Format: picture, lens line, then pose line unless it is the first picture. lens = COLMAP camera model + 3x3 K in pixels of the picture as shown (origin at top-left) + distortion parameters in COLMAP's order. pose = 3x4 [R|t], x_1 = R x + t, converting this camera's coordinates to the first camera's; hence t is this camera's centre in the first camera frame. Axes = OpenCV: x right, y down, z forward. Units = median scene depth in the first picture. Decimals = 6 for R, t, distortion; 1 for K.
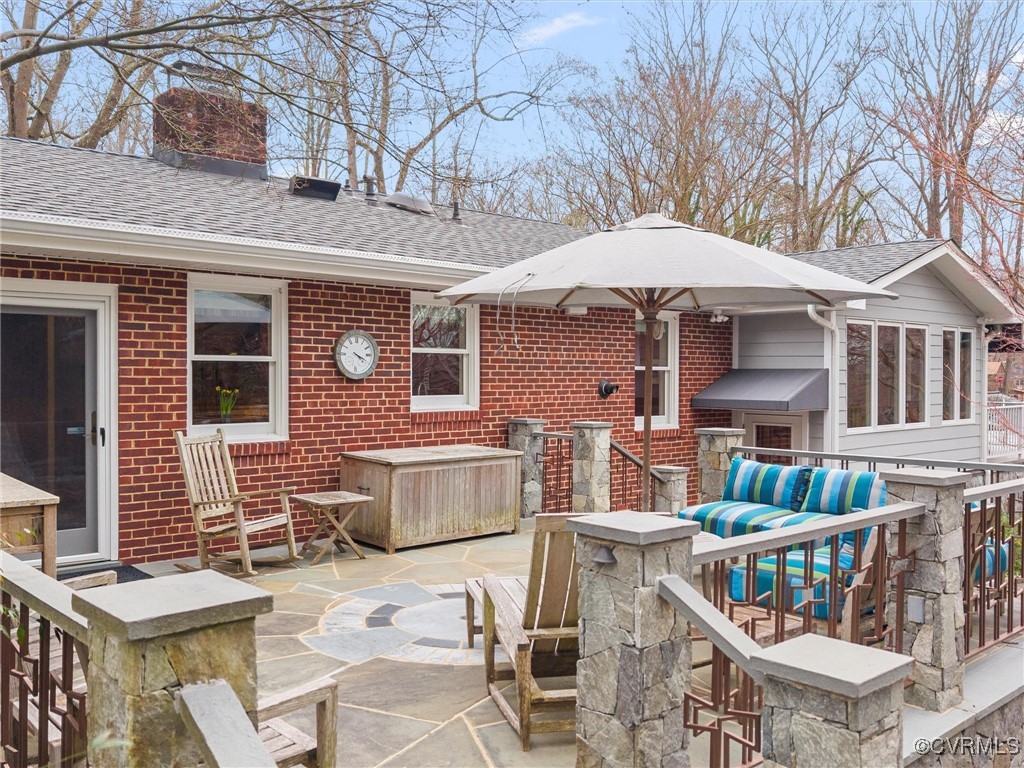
lens RADIAL K [[908.5, 0, 512.0], [0, 908.5, 384.0], [0, 0, 1]] dist [0.139605, -0.369268]
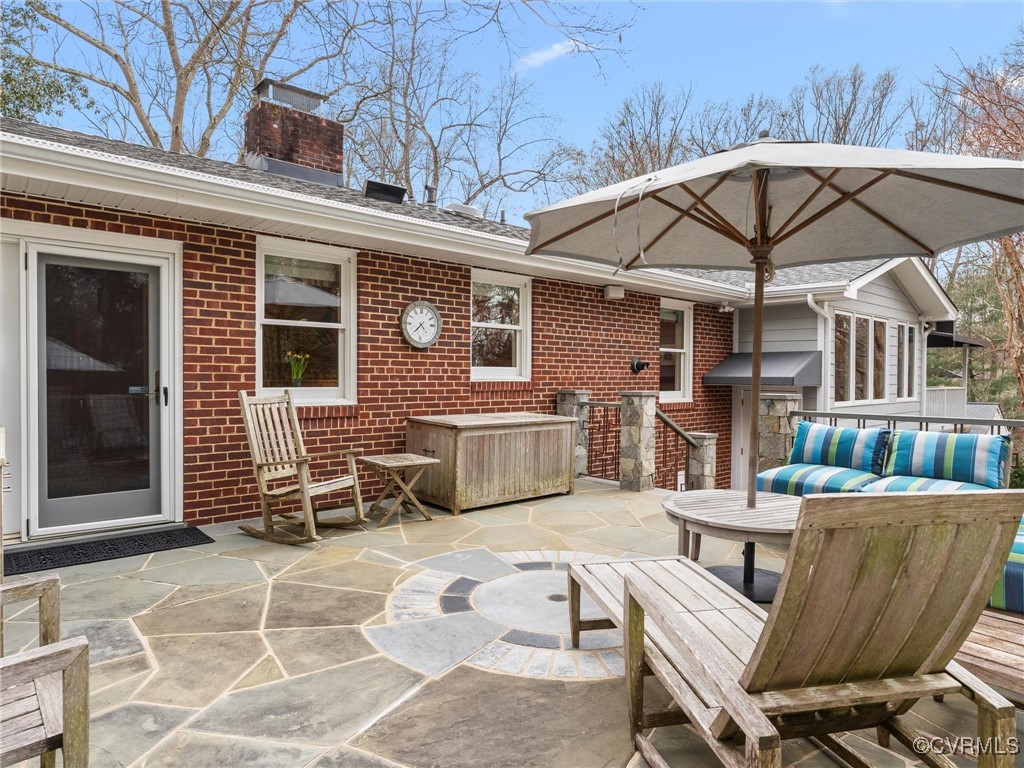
lens RADIAL K [[618.2, 0, 520.0], [0, 618.2, 387.7], [0, 0, 1]] dist [0.000660, 0.000042]
pose [[0.999988, 0.003209, 0.003831, -0.061435], [-0.003234, 0.999974, 0.006517, 0.037331], [-0.003810, -0.006529, 0.999971, 0.297034]]
